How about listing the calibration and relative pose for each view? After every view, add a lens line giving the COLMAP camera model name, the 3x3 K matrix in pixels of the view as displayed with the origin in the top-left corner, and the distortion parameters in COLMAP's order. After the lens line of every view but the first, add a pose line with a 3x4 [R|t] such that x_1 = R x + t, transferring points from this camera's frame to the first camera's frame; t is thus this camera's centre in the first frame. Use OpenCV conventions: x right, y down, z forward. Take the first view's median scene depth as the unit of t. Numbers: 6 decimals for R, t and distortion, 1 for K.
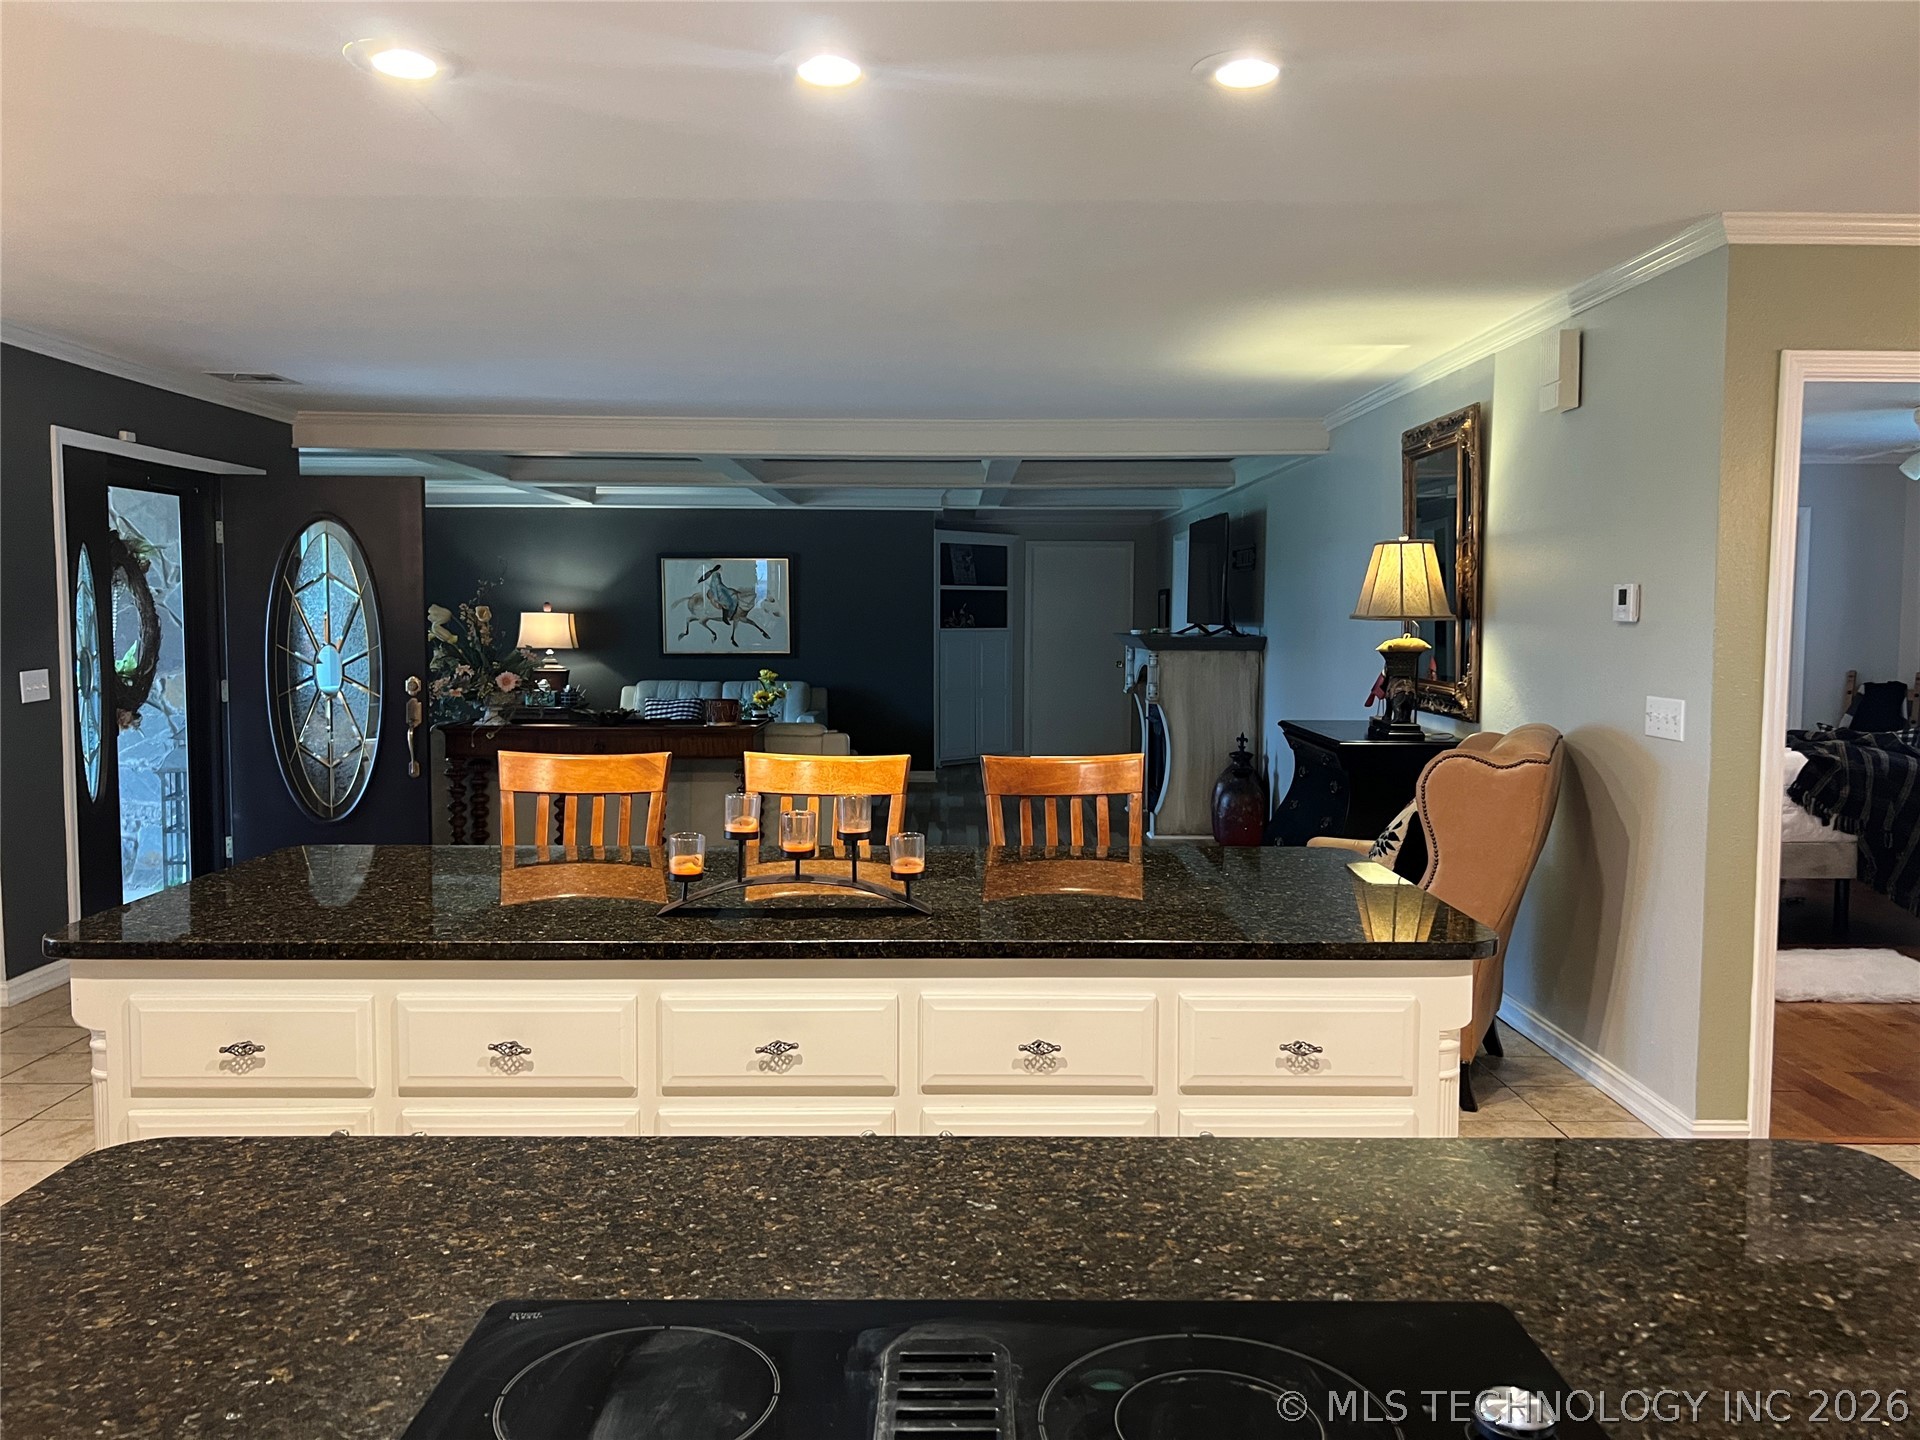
lens RADIAL K [[1449.5, 0, 982.1], [0, 1449.5, 700.3], [0, 0, 1]] dist [0.047013, -0.002935]
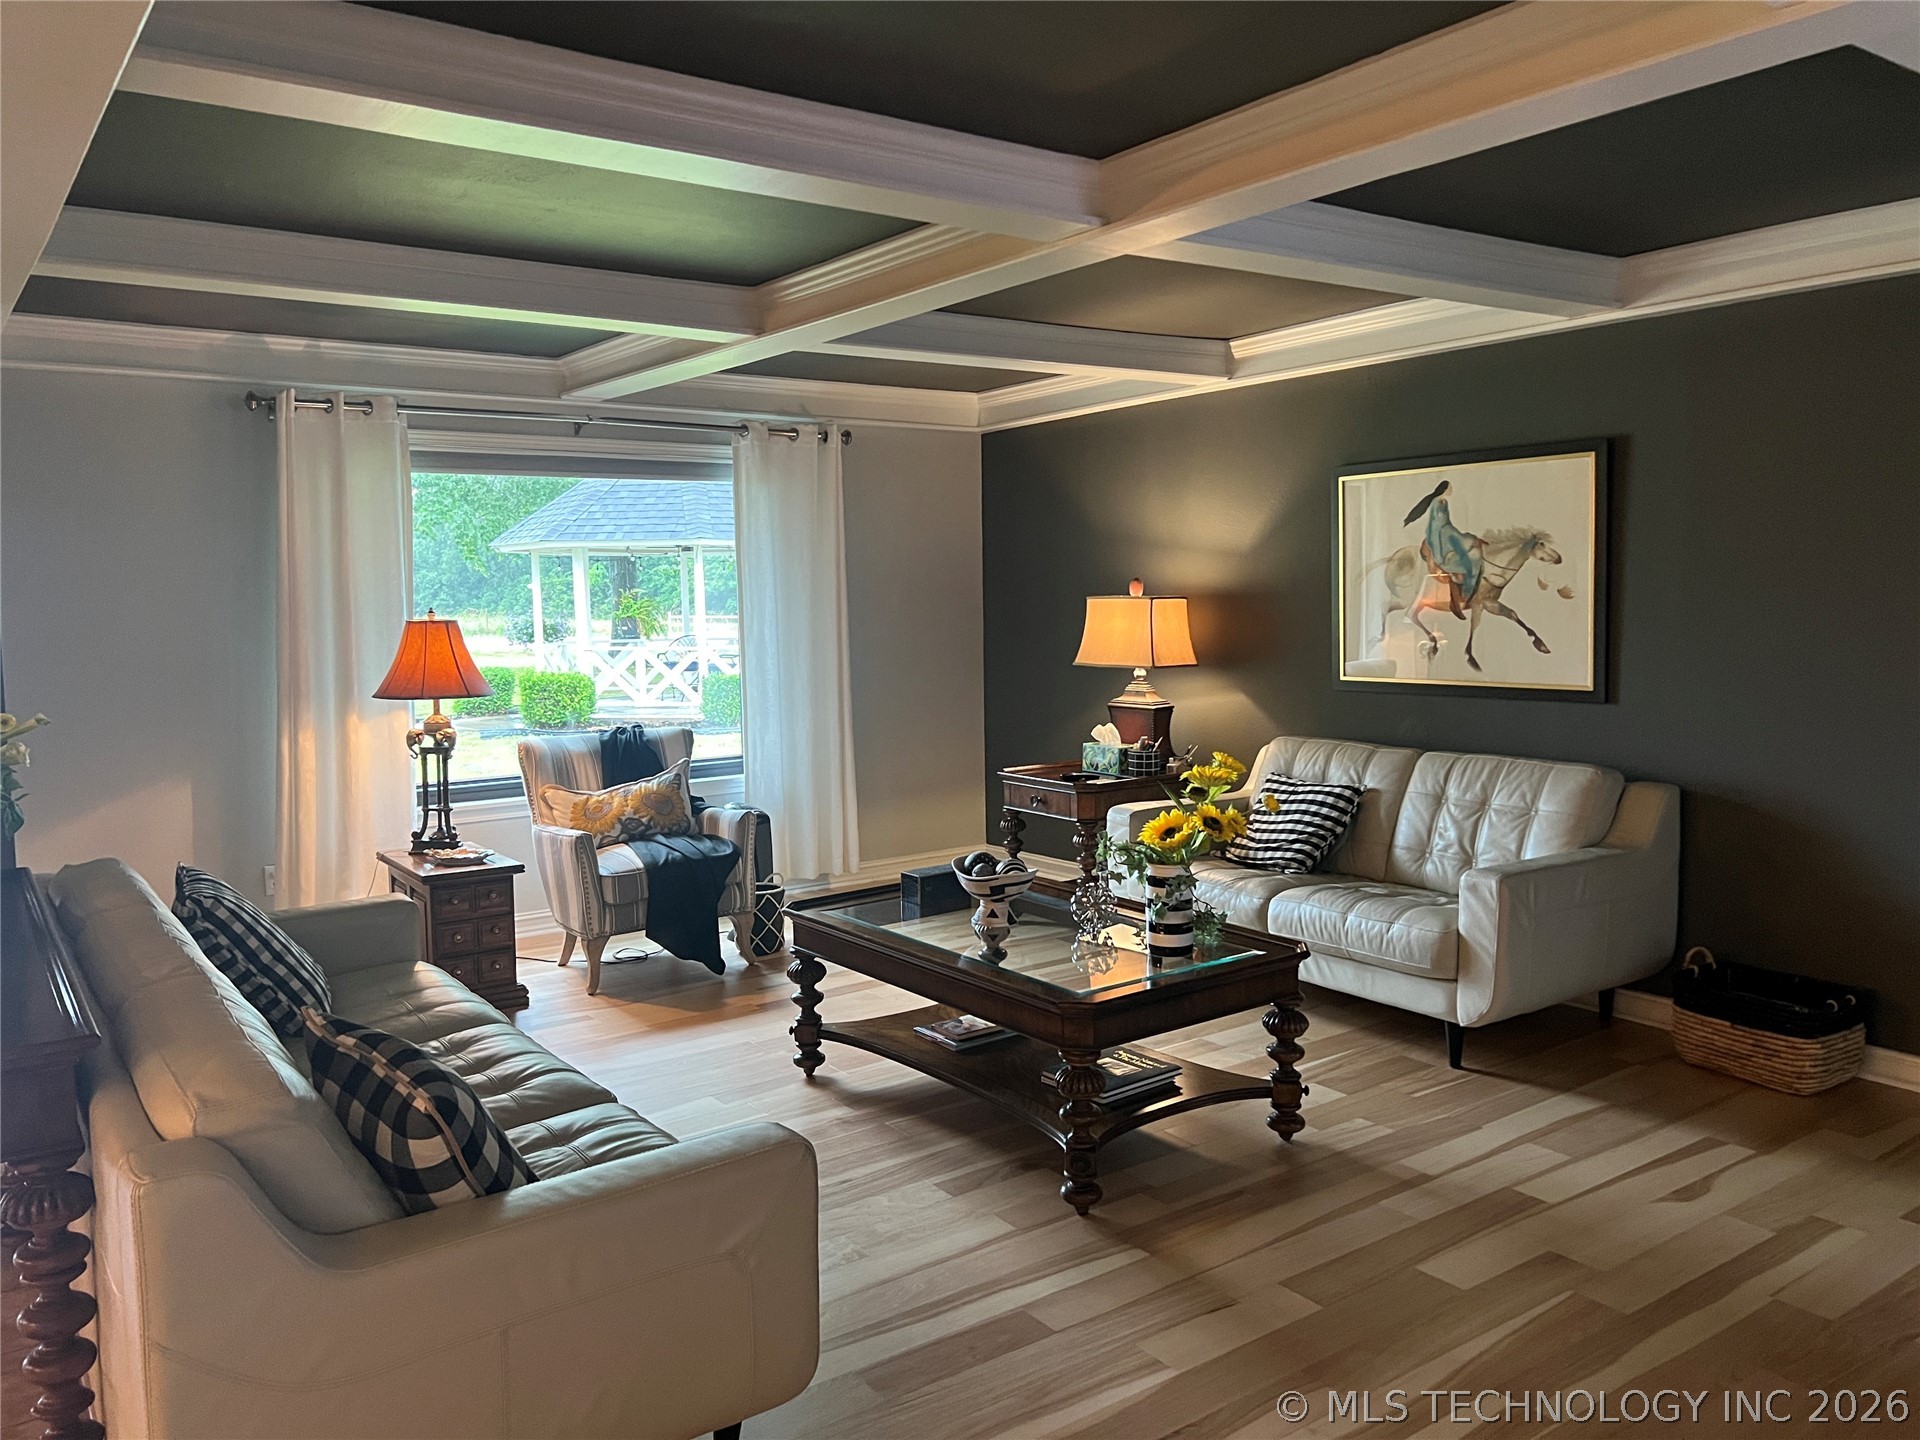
lens RADIAL K [[1459.1, 0, 938.3], [0, 1459.1, 718.3], [0, 0, 1]] dist [0.097507, -0.134287]
pose [[0.560374, 0.058233, -0.826190, 0.104558], [-0.028192, 0.998288, 0.051241, -0.040814], [0.827760, -0.005422, 0.561056, 0.626431]]
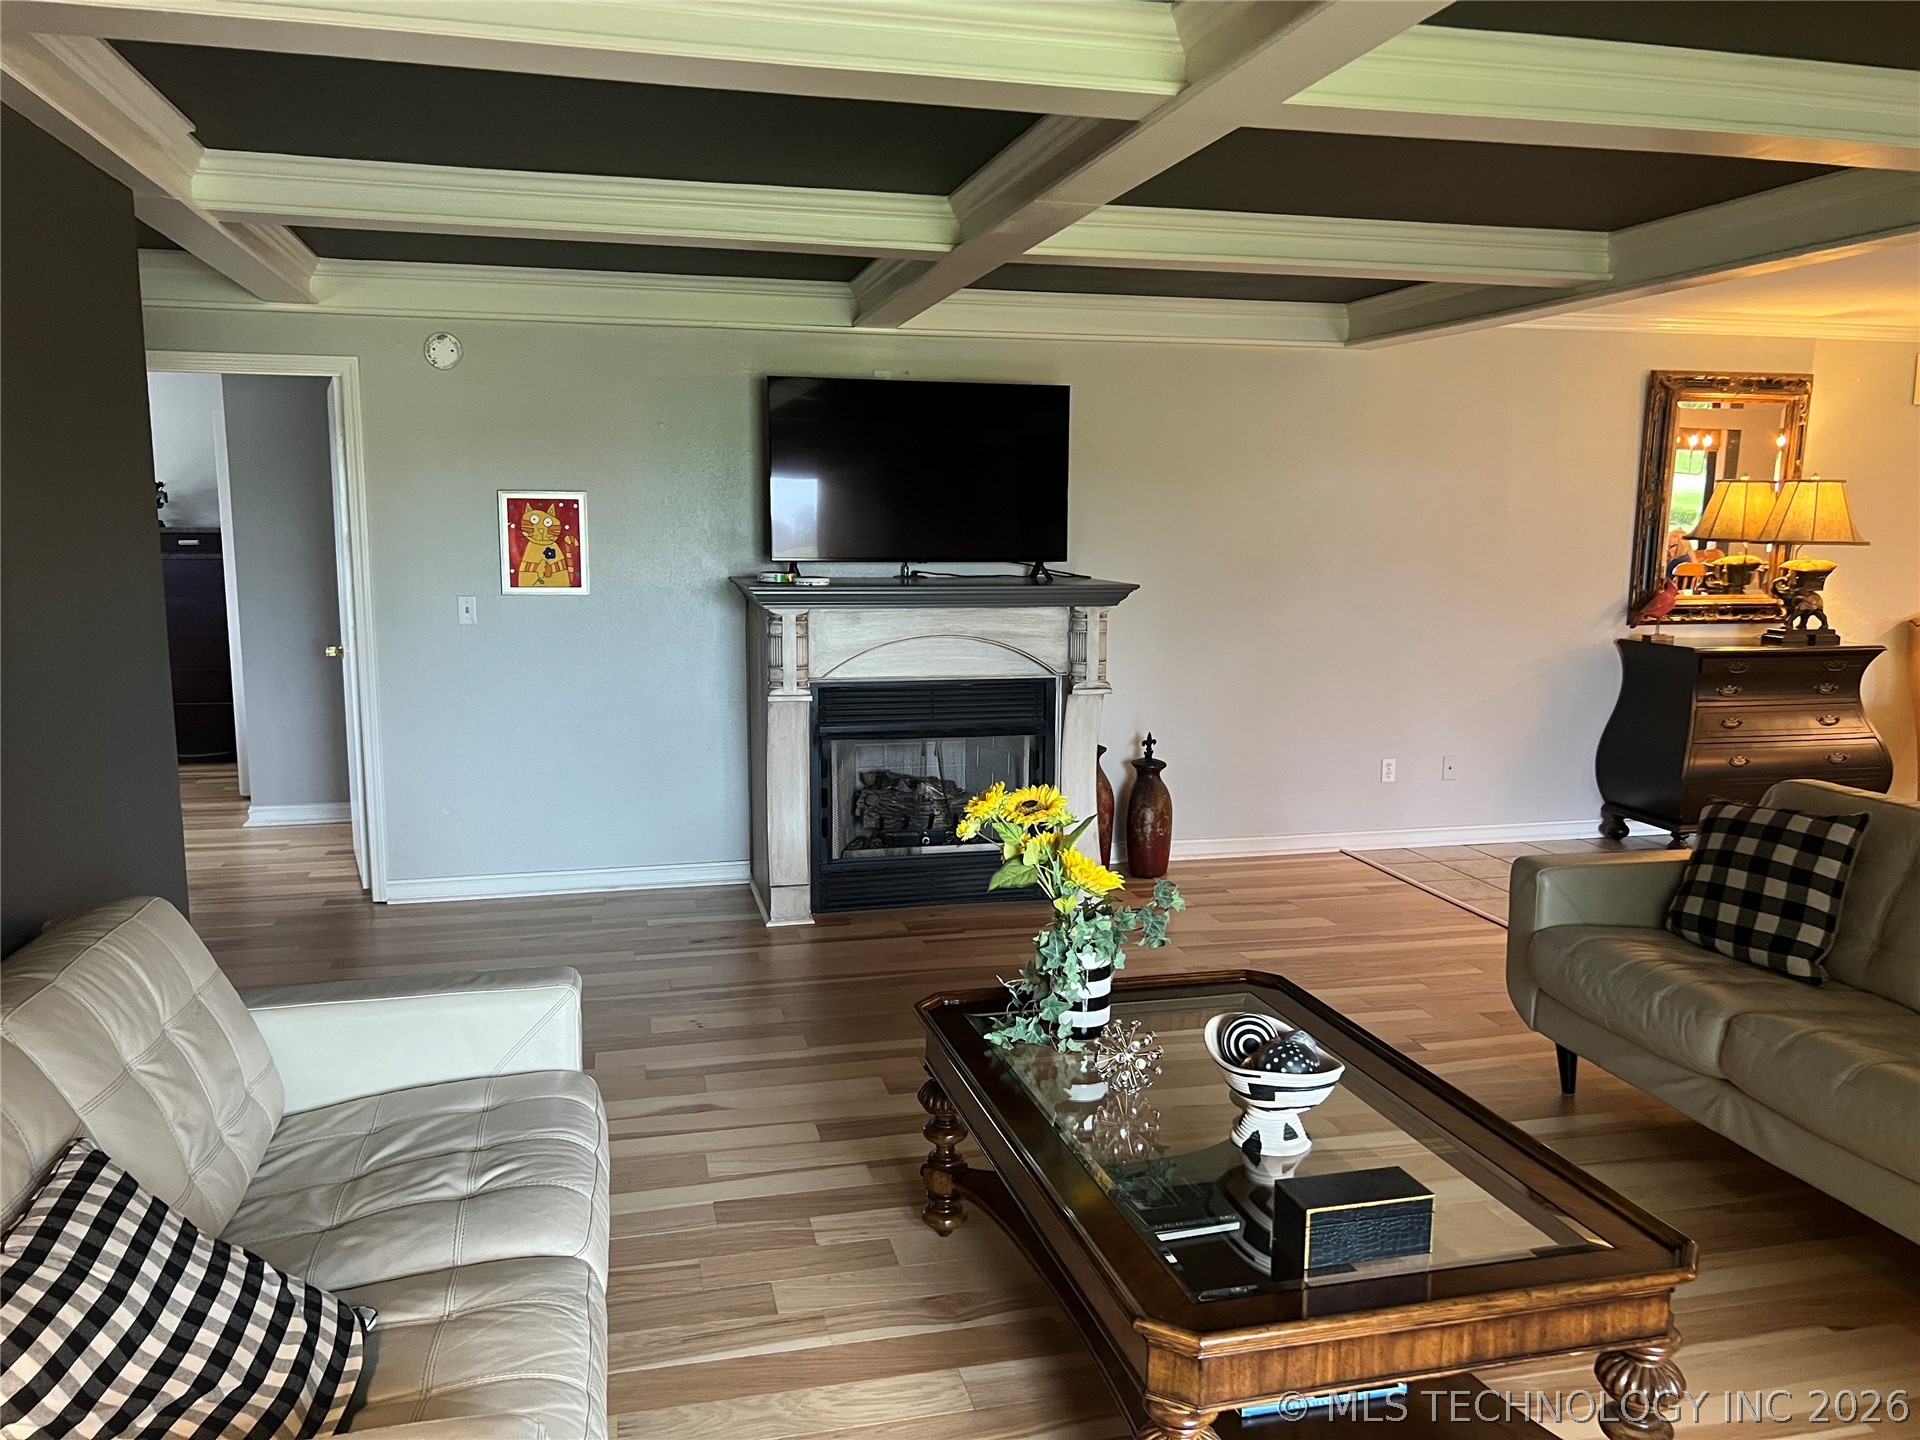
lens RADIAL K [[1448.9, 0, 960.0], [0, 1448.9, 720.0], [0, 0, 1]] dist [0.101439, -0.121465]
pose [[-0.228878, -0.142593, 0.962955, -0.357832], [0.058319, 0.985428, 0.159782, -0.066943], [-0.971707, 0.092729, -0.217227, 0.917650]]
